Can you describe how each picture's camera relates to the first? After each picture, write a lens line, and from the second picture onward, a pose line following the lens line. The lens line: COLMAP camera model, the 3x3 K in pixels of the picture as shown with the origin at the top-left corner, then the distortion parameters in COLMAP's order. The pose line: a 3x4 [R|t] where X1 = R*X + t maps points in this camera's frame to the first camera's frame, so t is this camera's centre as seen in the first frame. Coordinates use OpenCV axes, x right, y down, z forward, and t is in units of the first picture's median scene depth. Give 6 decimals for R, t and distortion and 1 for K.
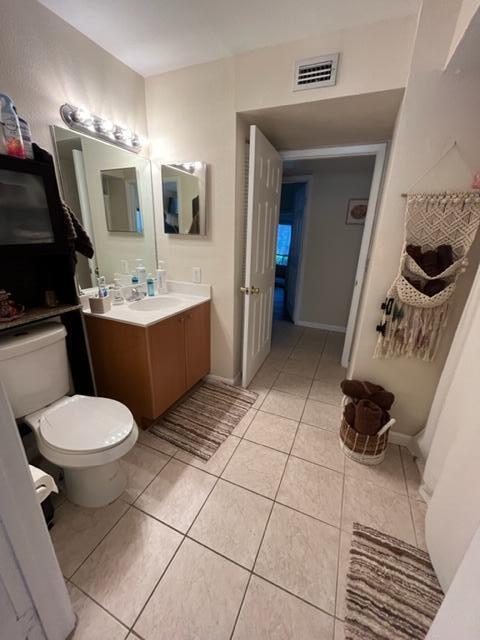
lens RADIAL K [[259.0, 0, 241.5], [0, 259.0, 320.6], [0, 0, 1]] dist [-0.001930, -0.000507]
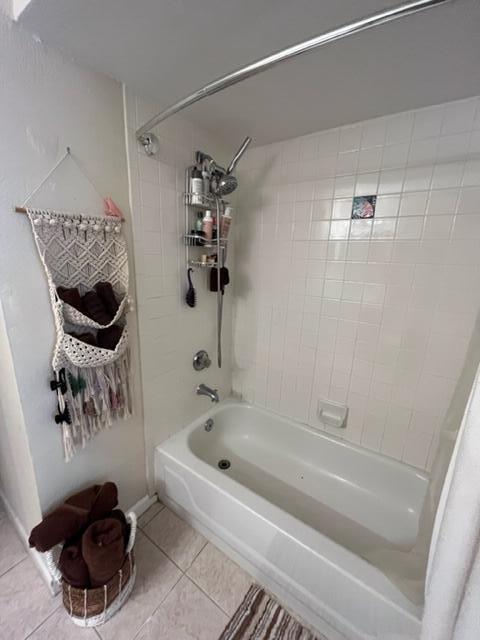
lens RADIAL K [[259.0, 0, 241.2], [0, 259.0, 319.0], [0, 0, 1]] dist [-0.001930, -0.000507]
pose [[0.185185, -0.253825, 0.949357, 0.088960], [0.294666, 0.935956, 0.192763, -0.202895], [-0.937485, 0.244047, 0.248119, 0.411009]]
